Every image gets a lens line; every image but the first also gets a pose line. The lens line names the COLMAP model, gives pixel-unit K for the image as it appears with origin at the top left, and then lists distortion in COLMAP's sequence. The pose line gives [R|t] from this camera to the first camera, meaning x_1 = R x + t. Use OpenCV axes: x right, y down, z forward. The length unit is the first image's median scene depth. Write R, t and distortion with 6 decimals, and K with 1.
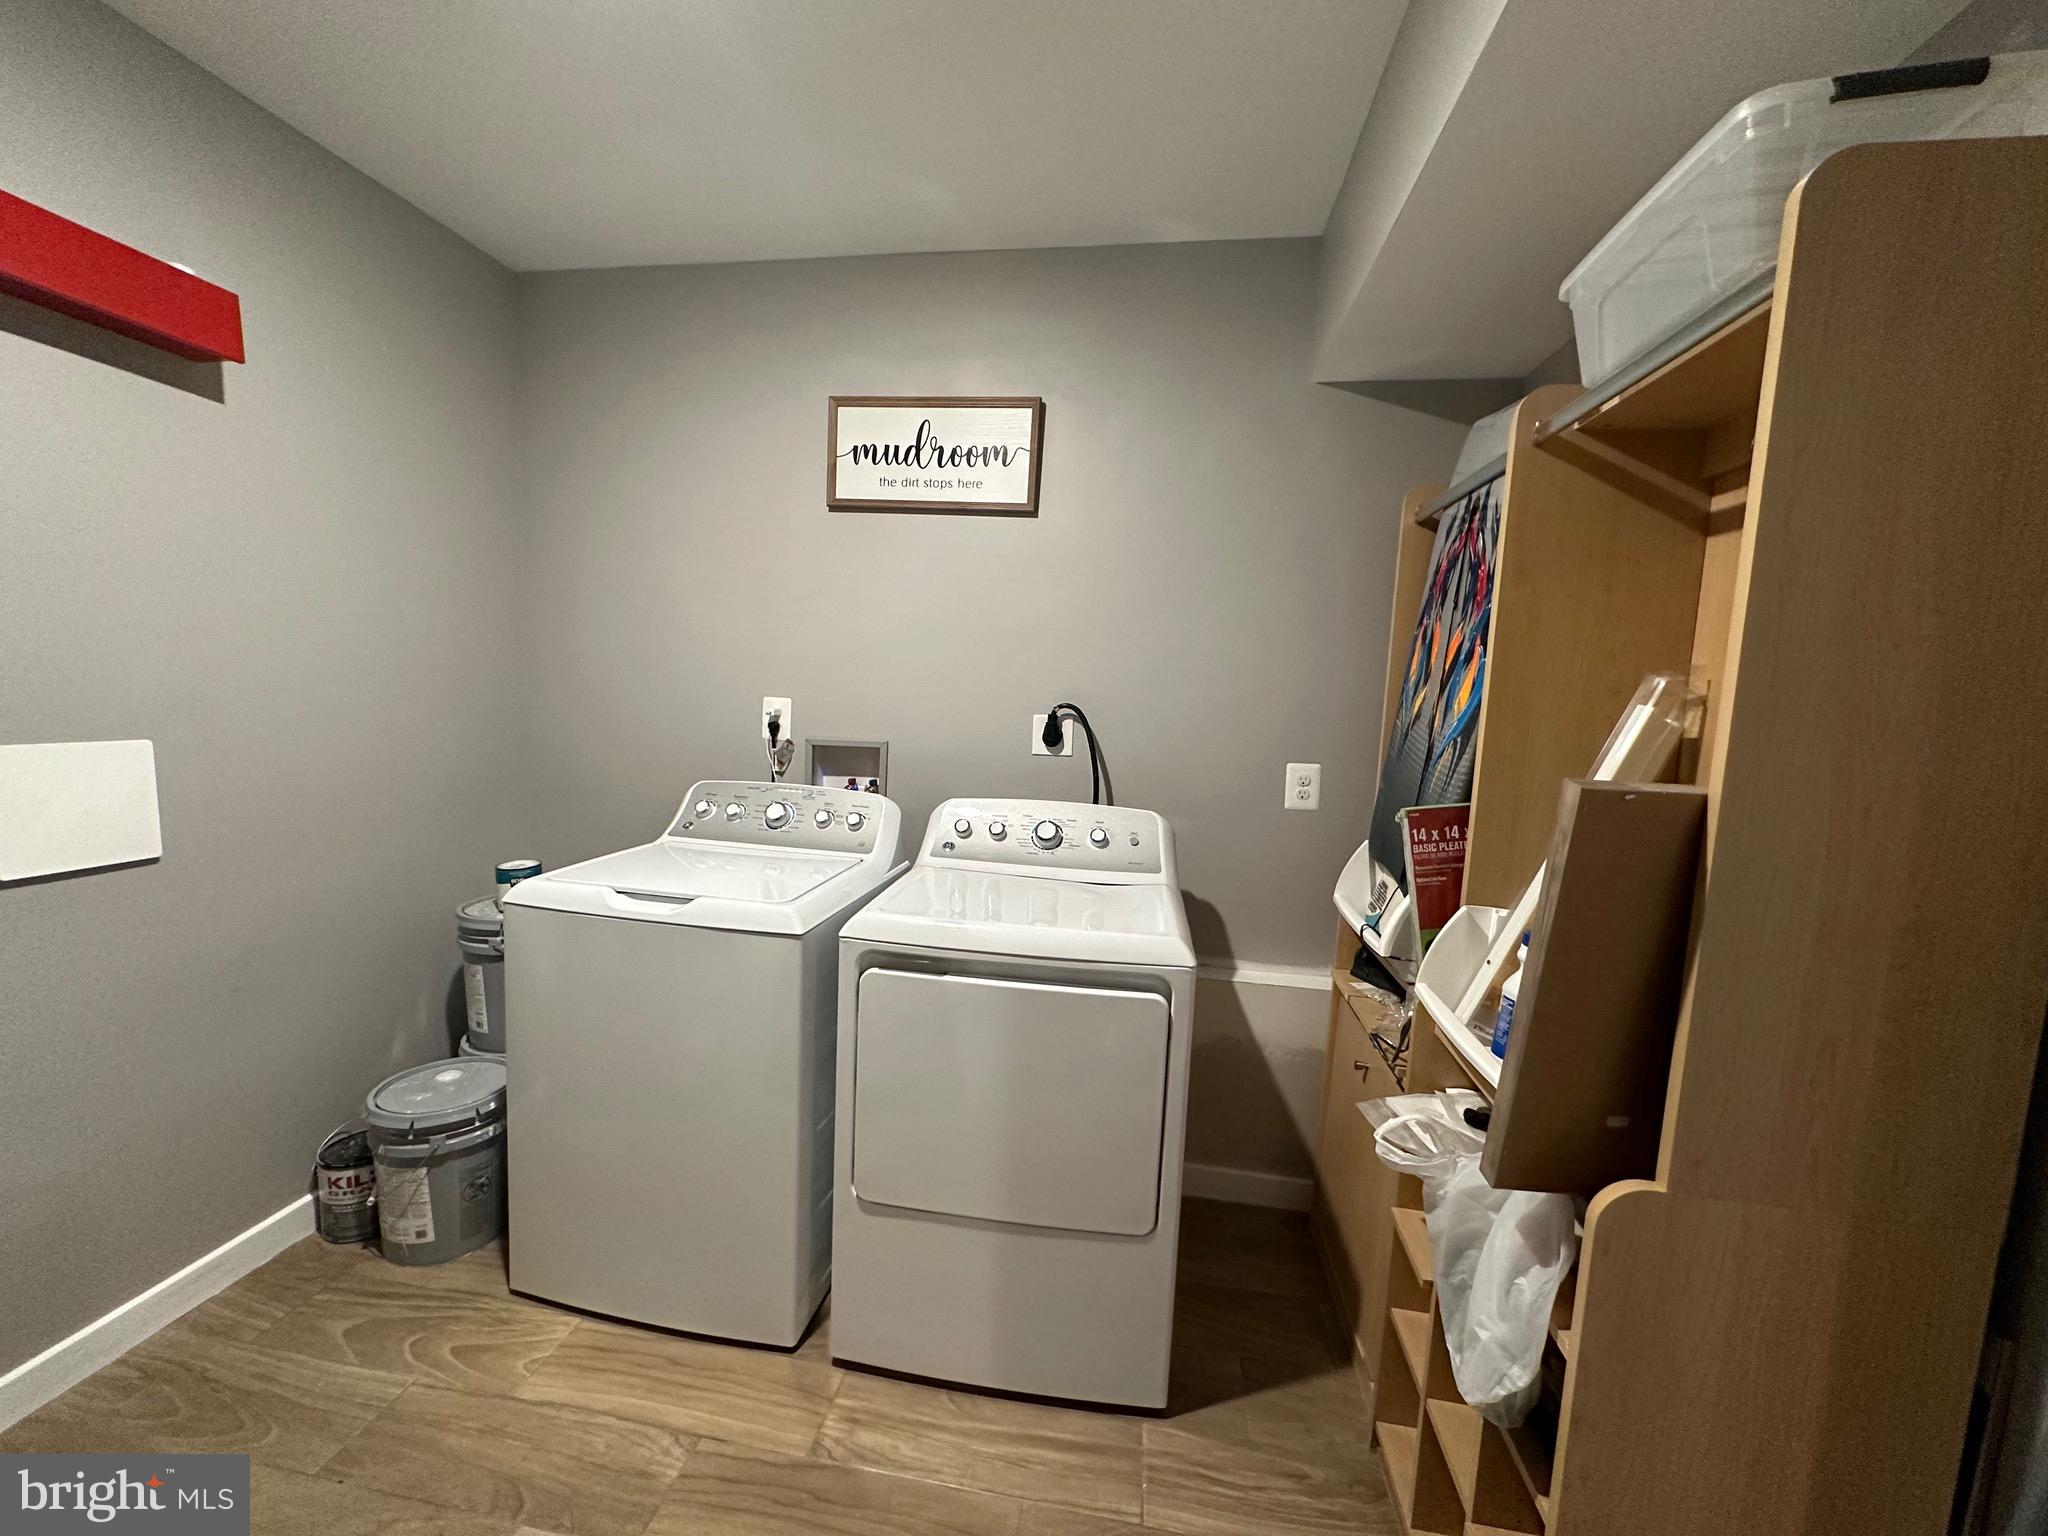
lens RADIAL K [[803.4, 0, 1024.0], [0, 803.4, 768.0], [0, 0, 1]] dist [-0.000005, 0.000240]
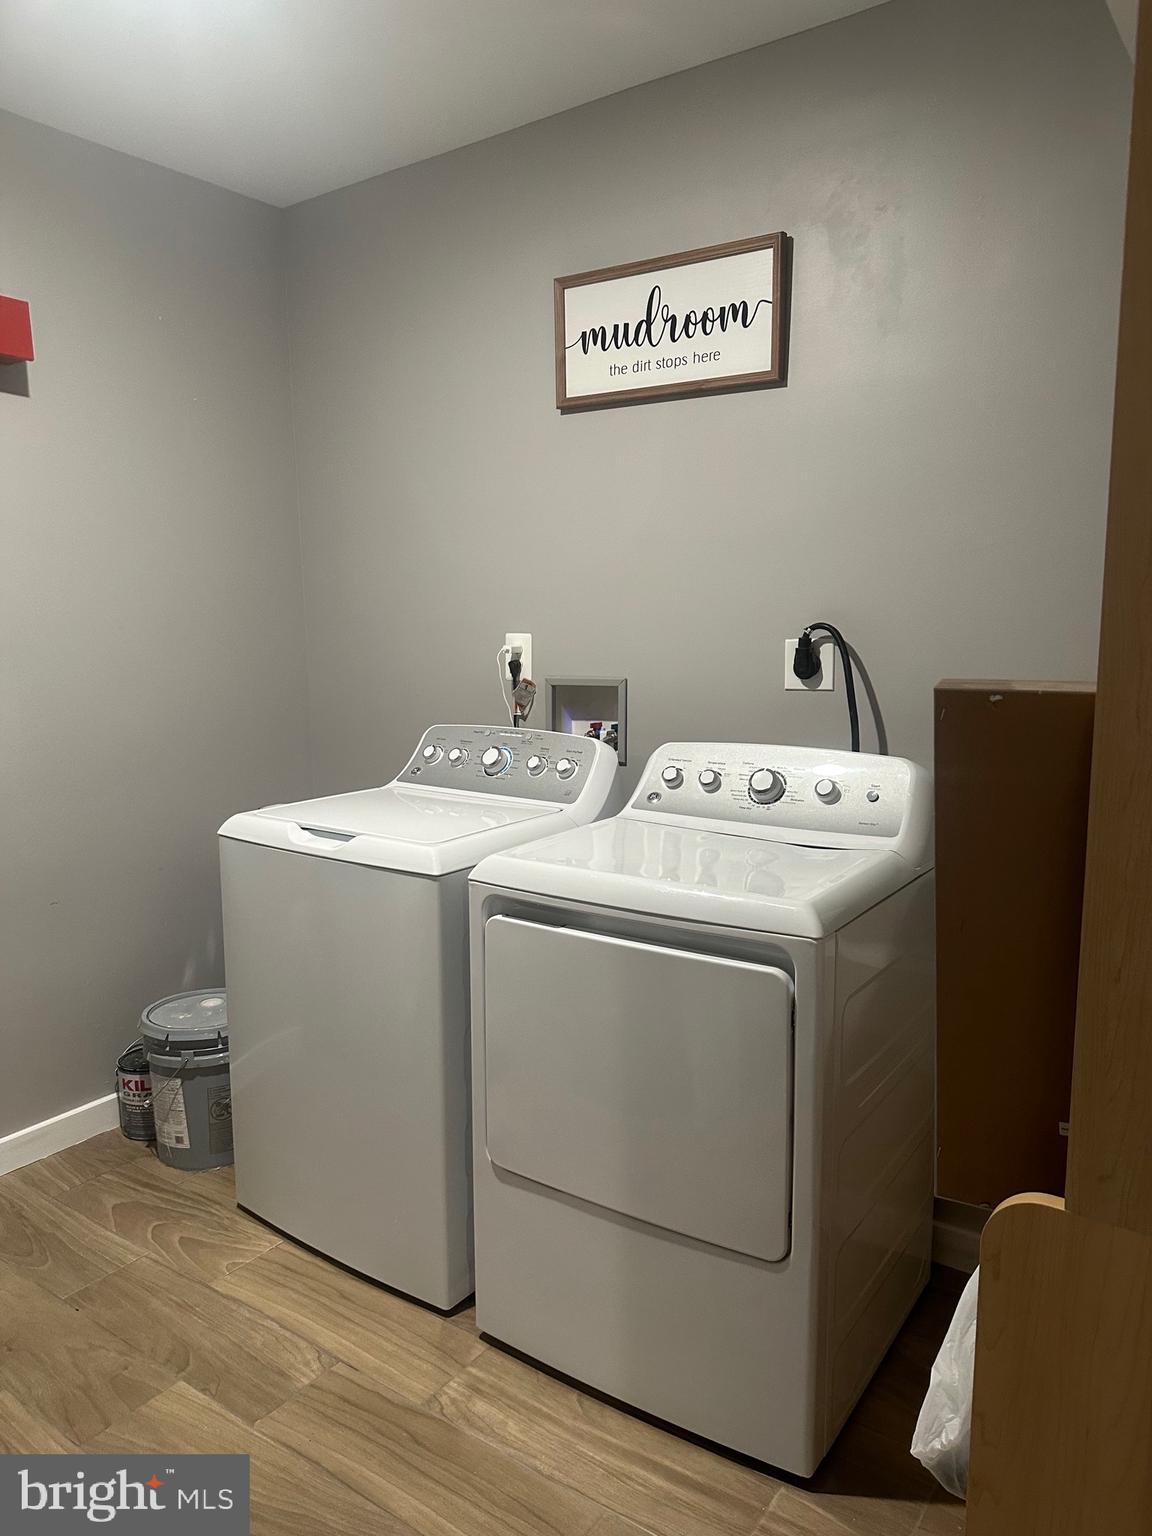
lens RADIAL K [[1065.8, 0, 576.0], [0, 1065.8, 768.0], [0, 0, 1]] dist [0.045329, -0.057888]
pose [[0.898141, 0.011626, -0.439555, 0.363470], [0.002447, 0.999503, 0.031437, 0.033886], [0.439702, -0.029310, 0.897666, -0.052215]]
